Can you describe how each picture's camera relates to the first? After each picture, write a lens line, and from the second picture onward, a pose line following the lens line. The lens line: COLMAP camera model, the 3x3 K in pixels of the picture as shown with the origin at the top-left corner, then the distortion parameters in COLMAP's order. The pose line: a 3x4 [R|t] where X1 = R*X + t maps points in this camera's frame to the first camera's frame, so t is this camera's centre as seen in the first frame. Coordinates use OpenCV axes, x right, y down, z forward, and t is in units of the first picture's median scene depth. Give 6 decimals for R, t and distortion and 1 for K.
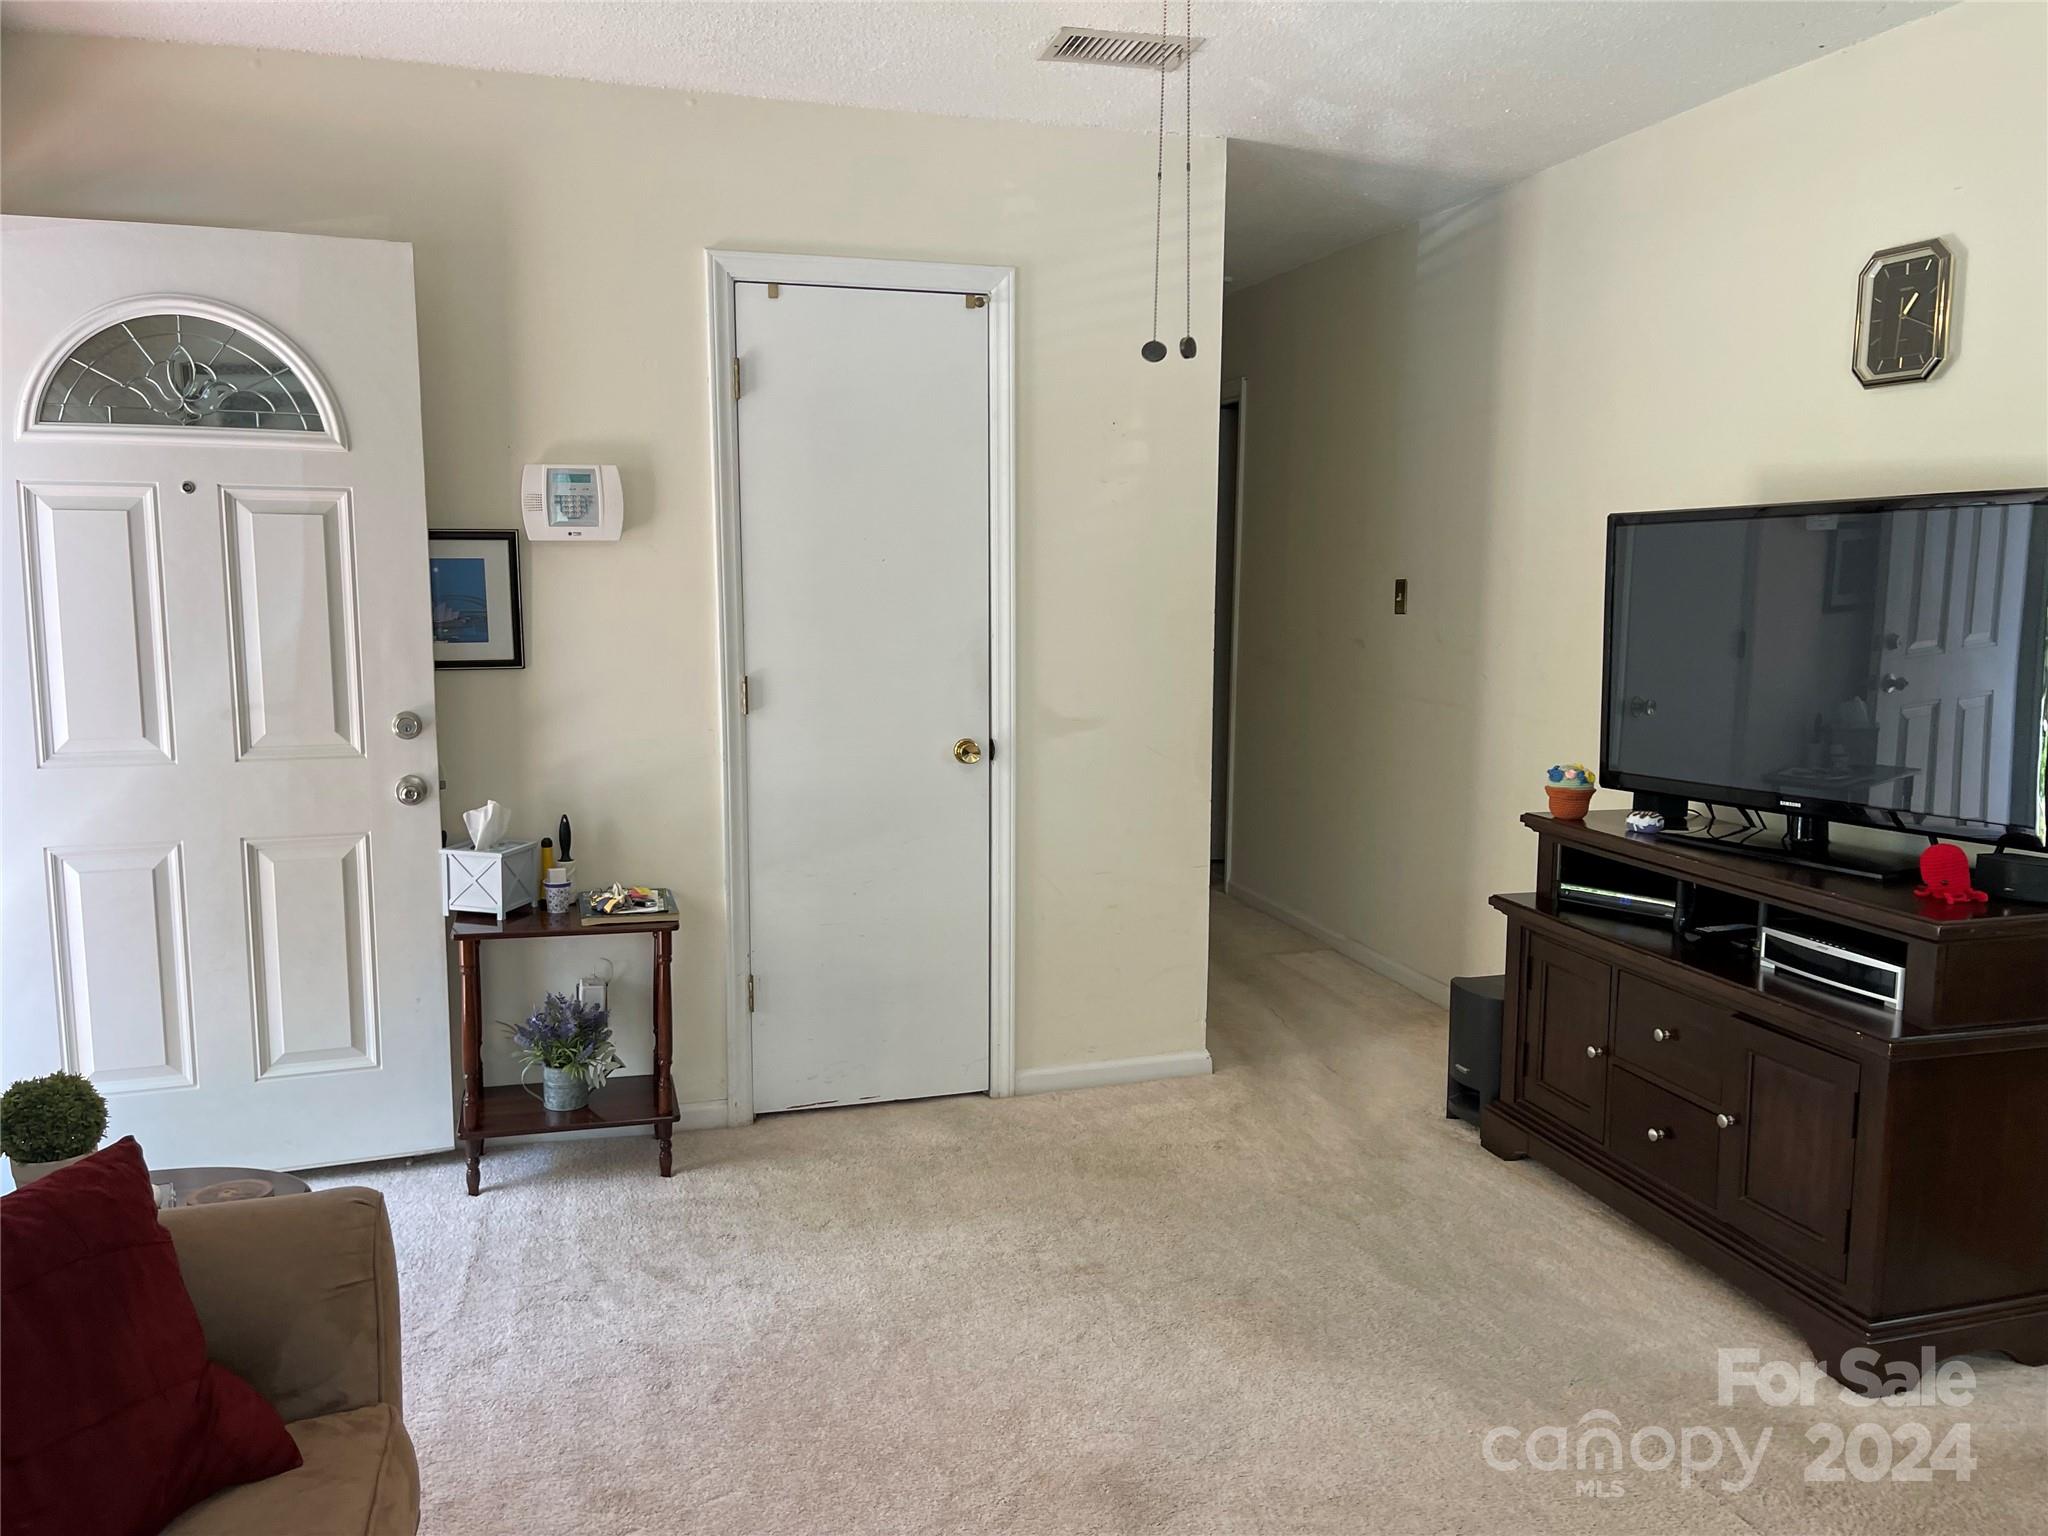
lens RADIAL K [[1554.9, 0, 1040.2], [0, 1554.9, 772.3], [0, 0, 1]] dist [0.050425, -0.058316]
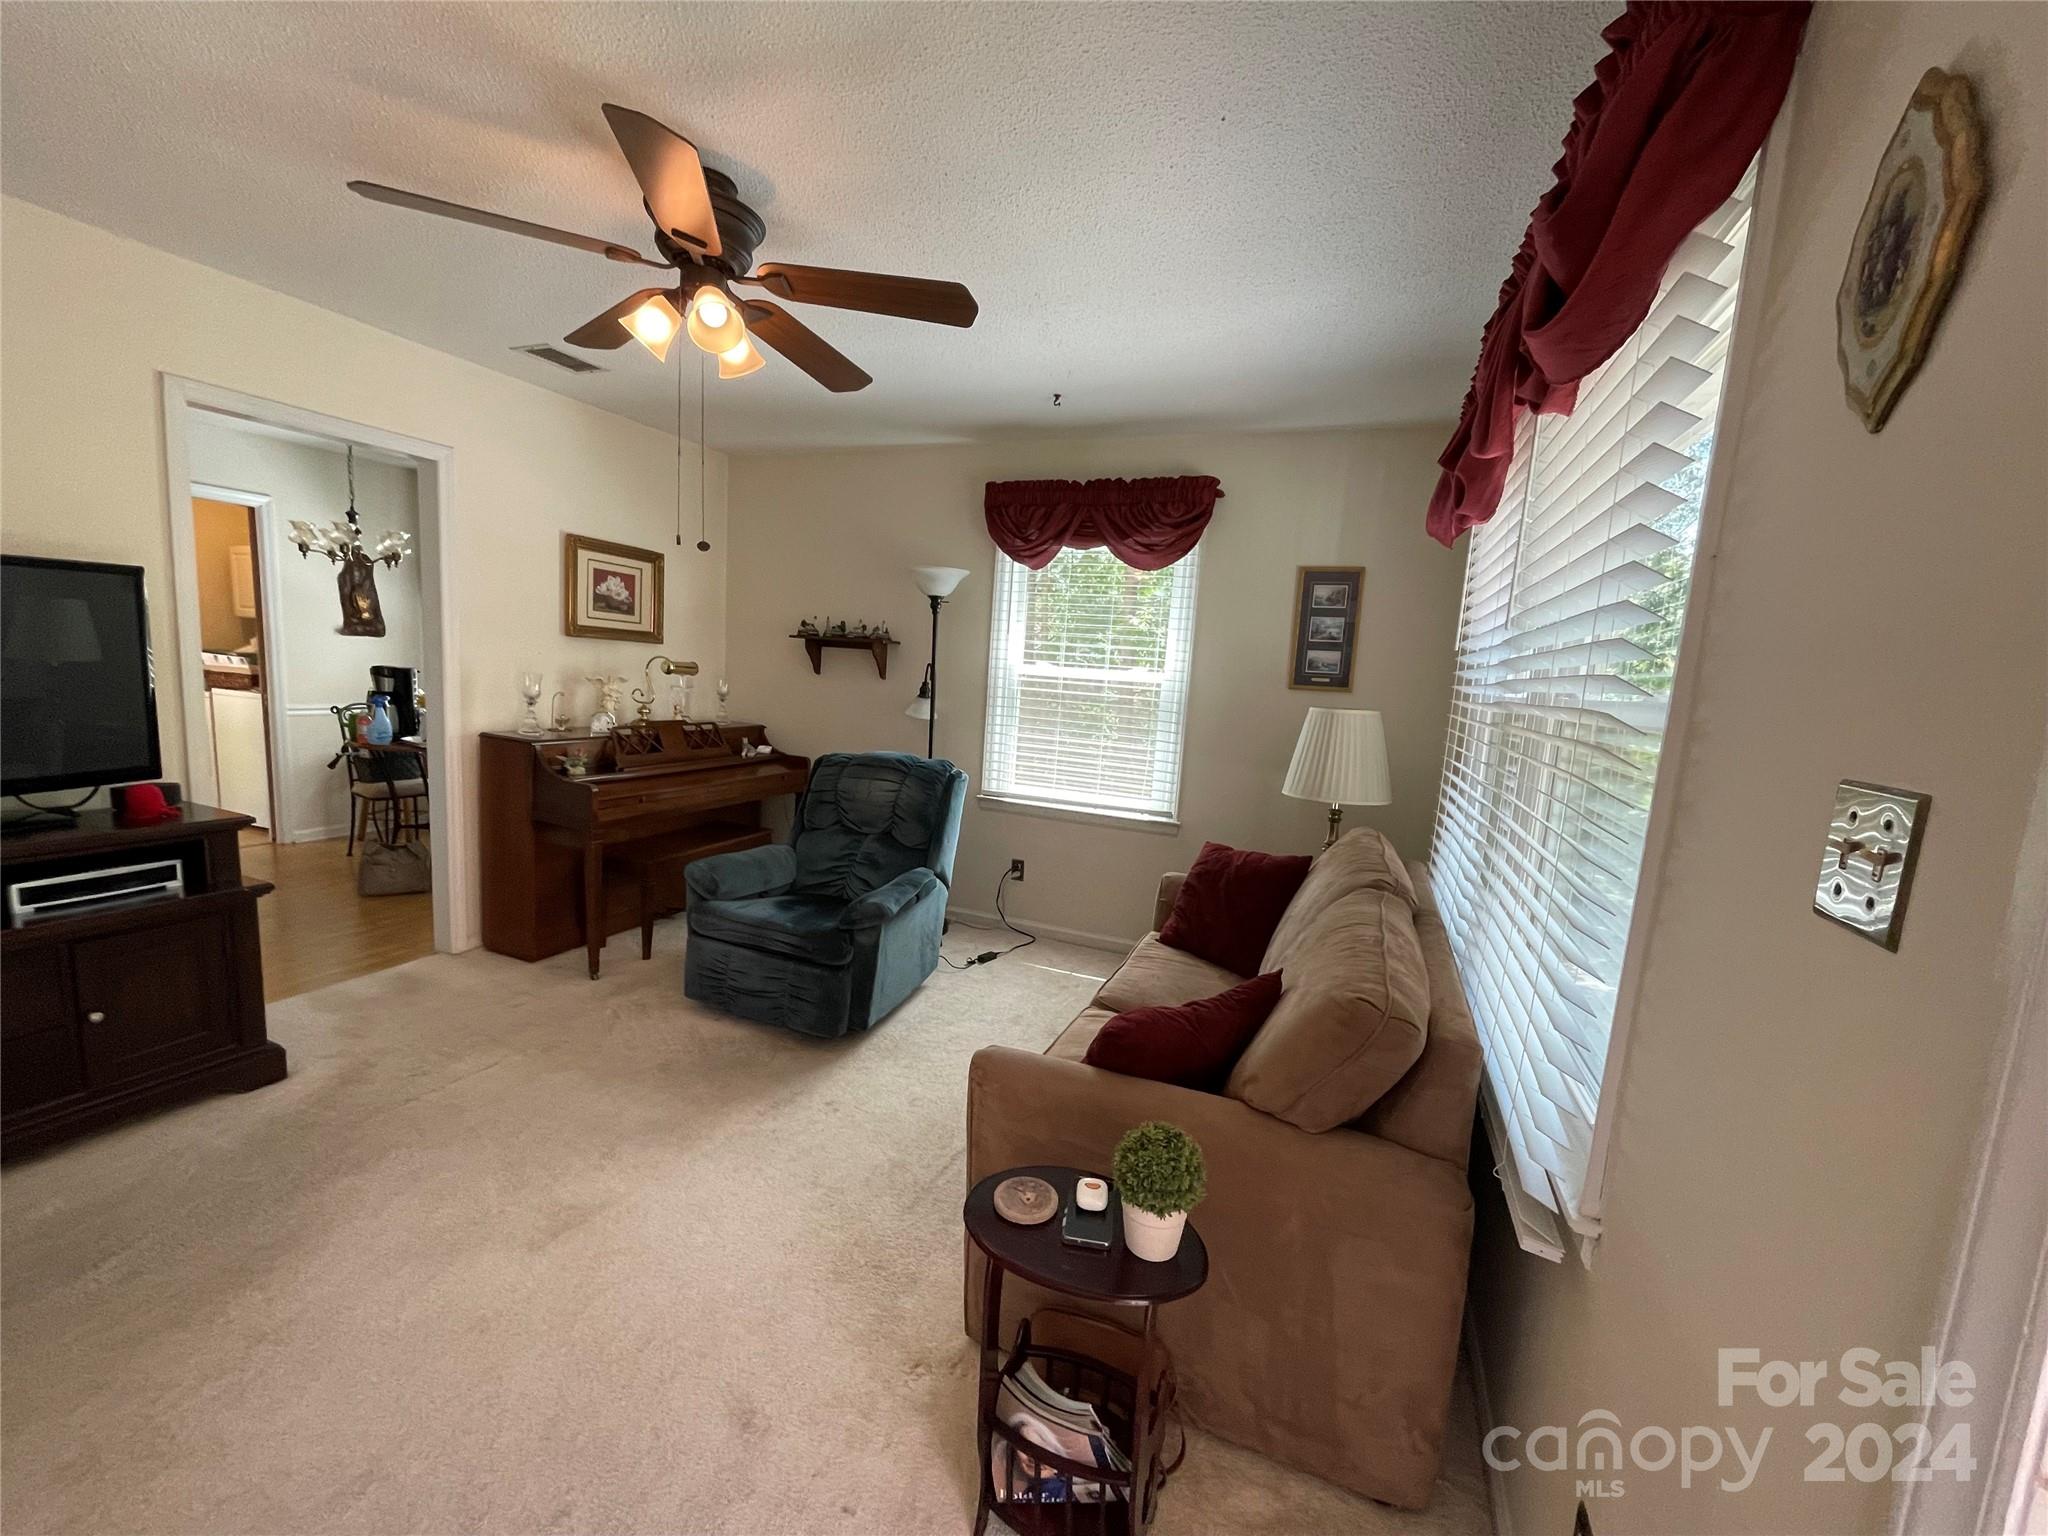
lens RADIAL K [[829.3, 0, 1012.1], [0, 829.3, 773.7], [0, 0, 1]] dist [-0.000984, -0.000110]
pose [[-0.778201, -0.133254, 0.613716, -0.504725], [0.018844, 0.971835, 0.234906, -0.116352], [-0.627733, 0.194369, -0.753772, 0.842949]]
